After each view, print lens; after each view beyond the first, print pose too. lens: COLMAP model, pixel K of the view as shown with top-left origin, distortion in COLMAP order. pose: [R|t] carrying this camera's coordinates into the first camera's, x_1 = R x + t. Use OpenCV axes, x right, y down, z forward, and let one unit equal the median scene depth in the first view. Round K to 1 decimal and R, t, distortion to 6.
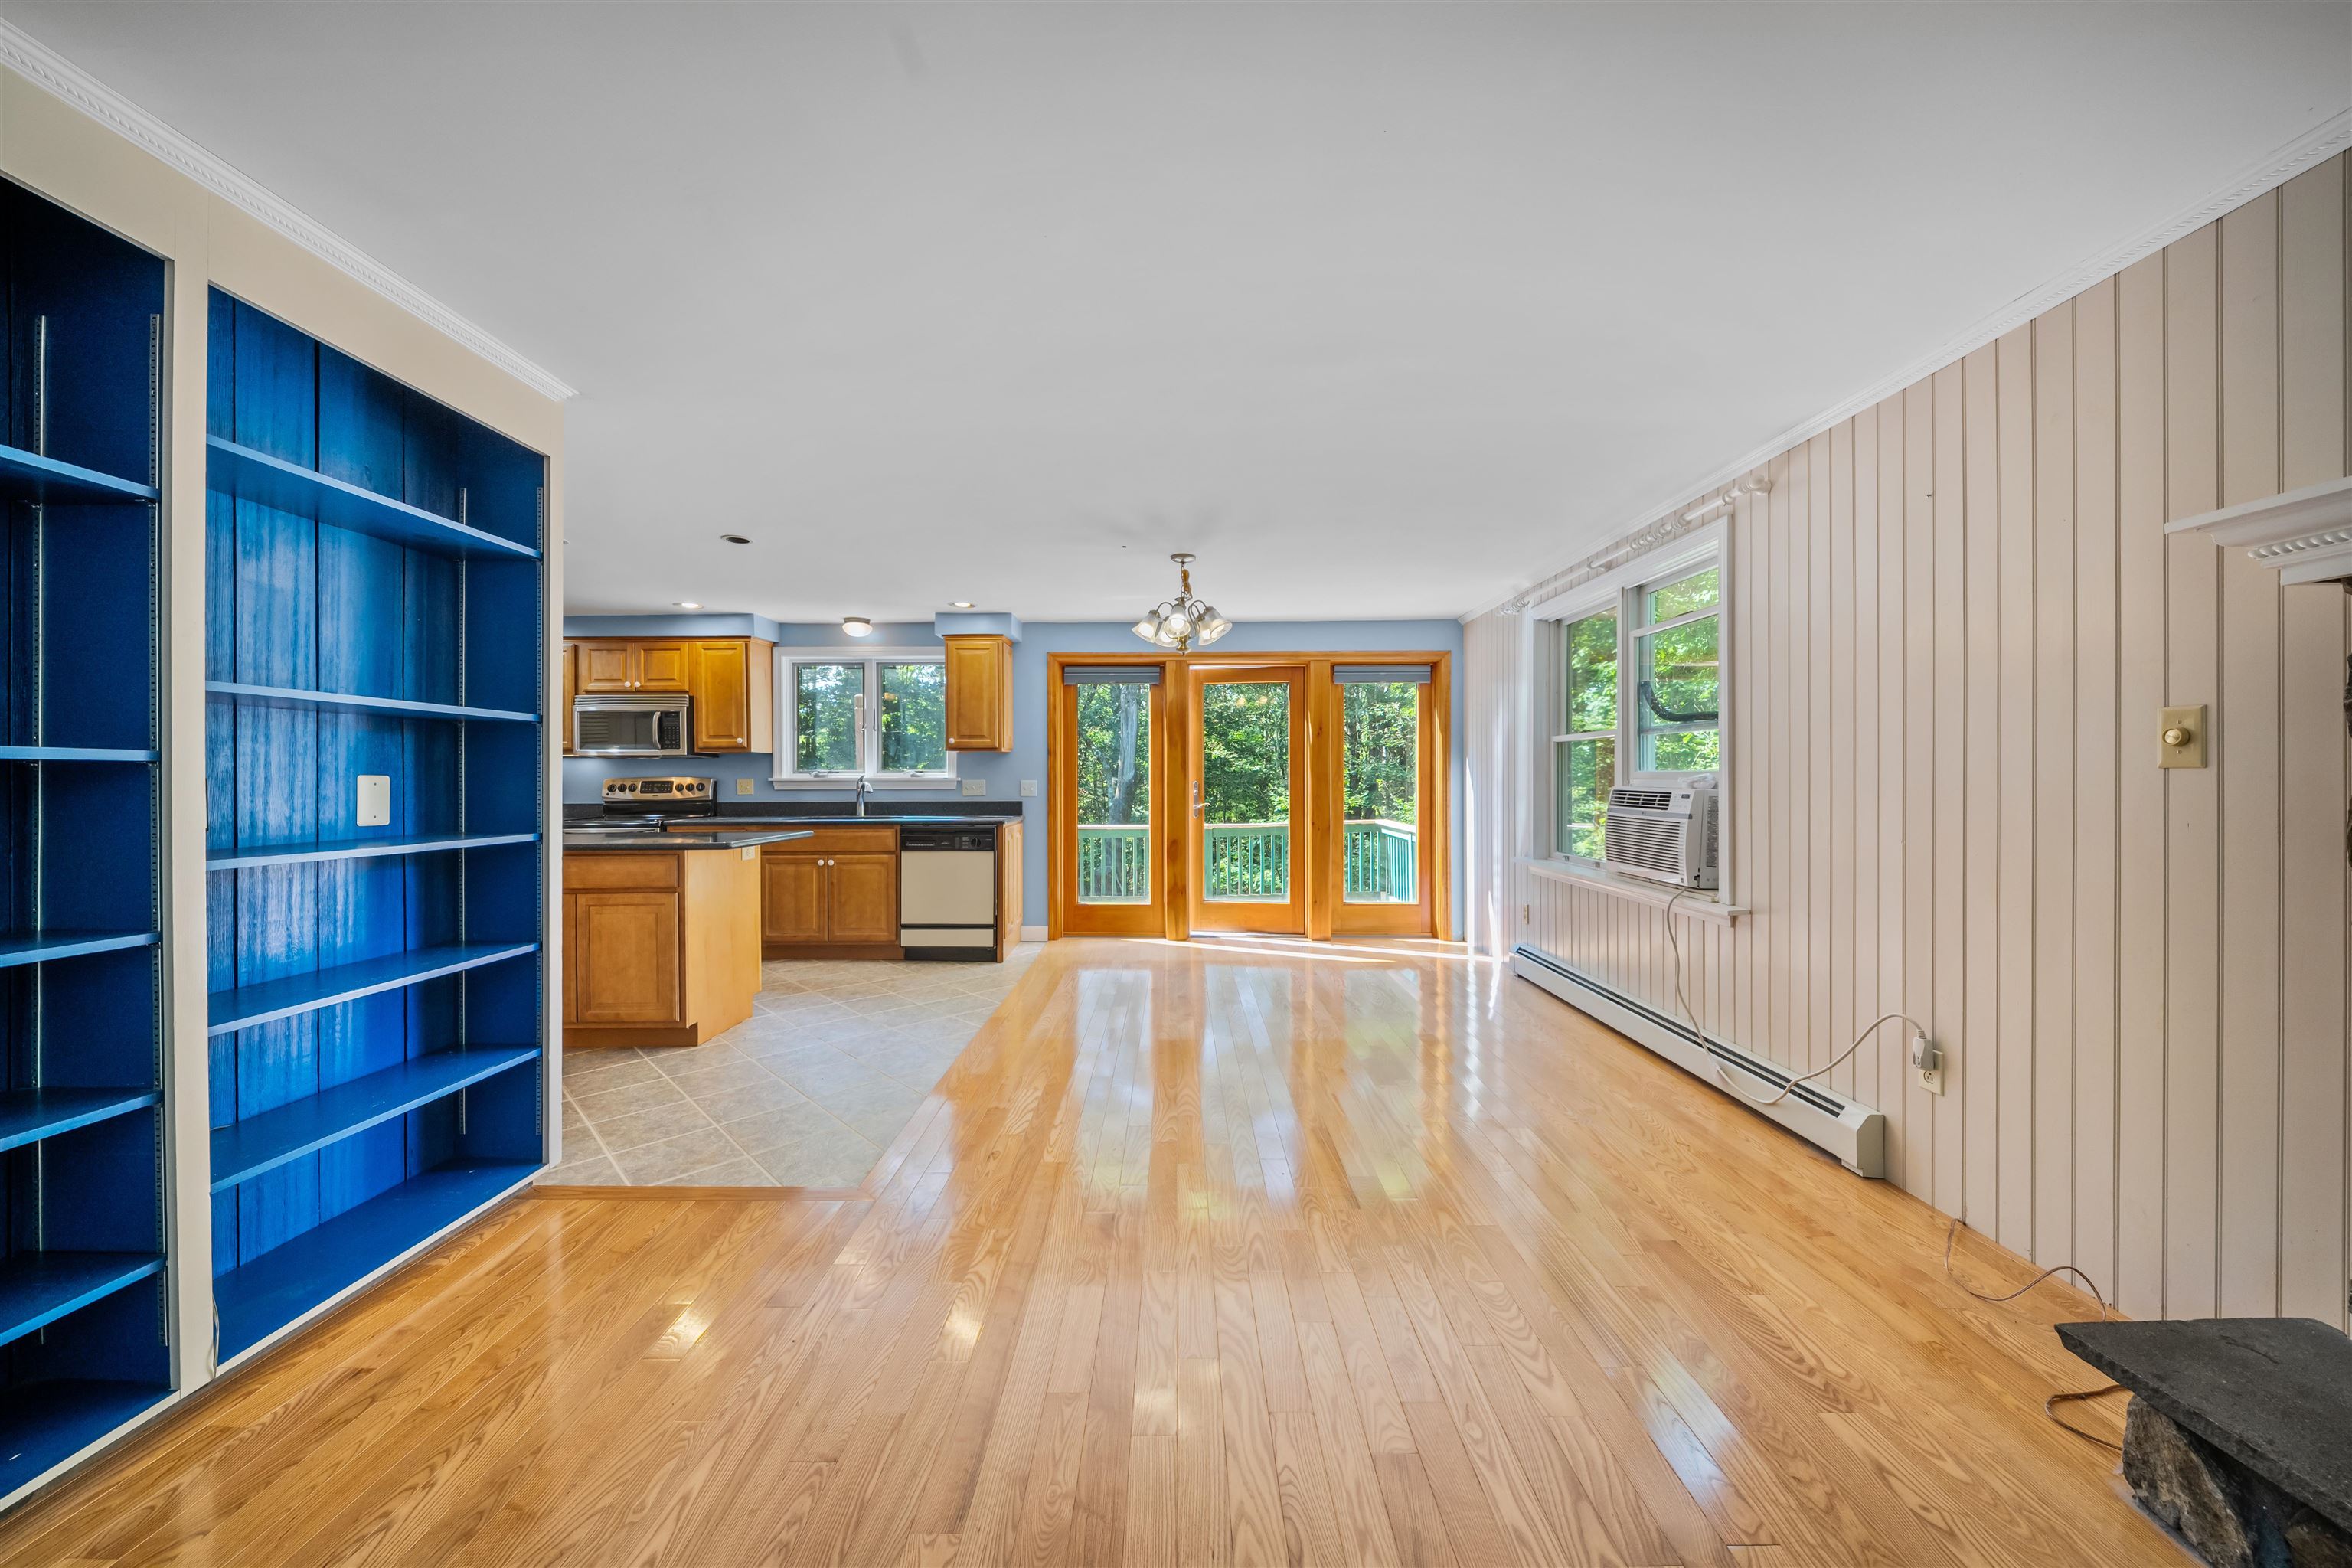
lens RADIAL K [[841.9, 0, 1175.3], [0, 841.9, 779.1], [0, 0, 1]] dist [-0.009085, -0.000614]
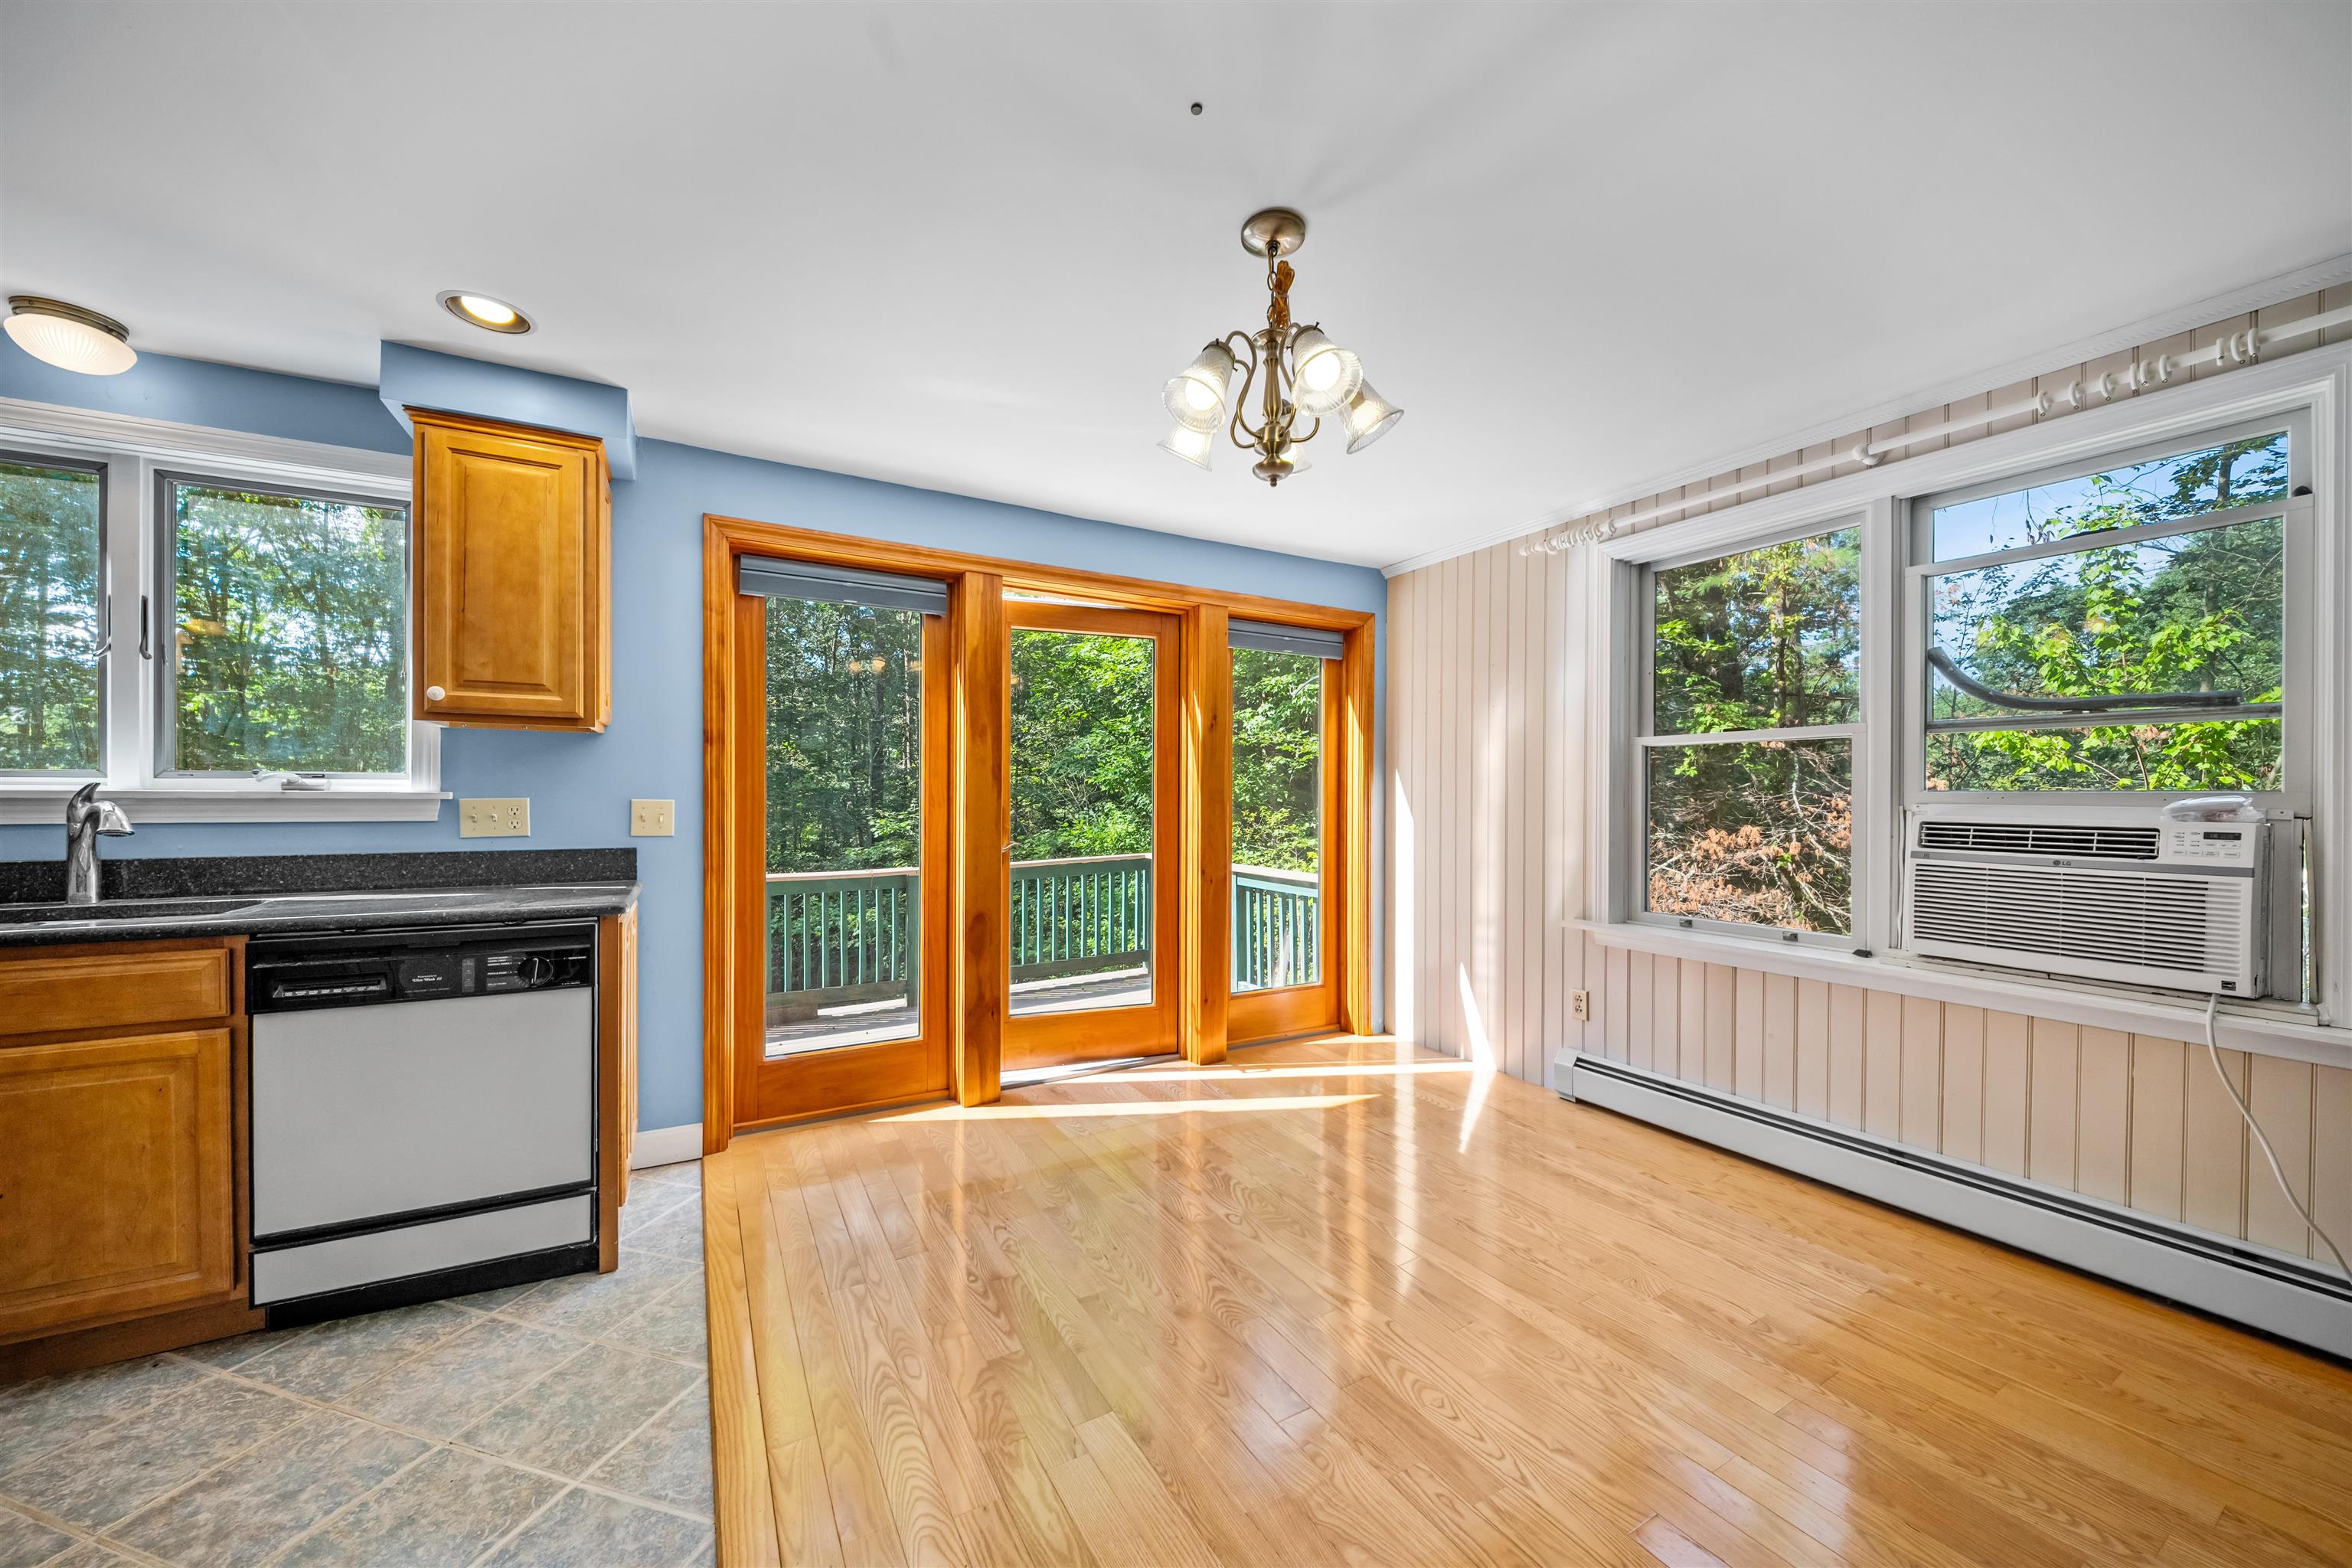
lens RADIAL K [[841.9, 0, 1165.8], [0, 841.9, 803.7], [0, 0, 1]] dist [-0.009085, -0.000614]
pose [[0.863474, 0.001799, 0.504389, -0.172536], [-0.005697, 0.999965, 0.006187, -0.000440], [-0.504360, -0.008216, 0.863454, 0.512935]]
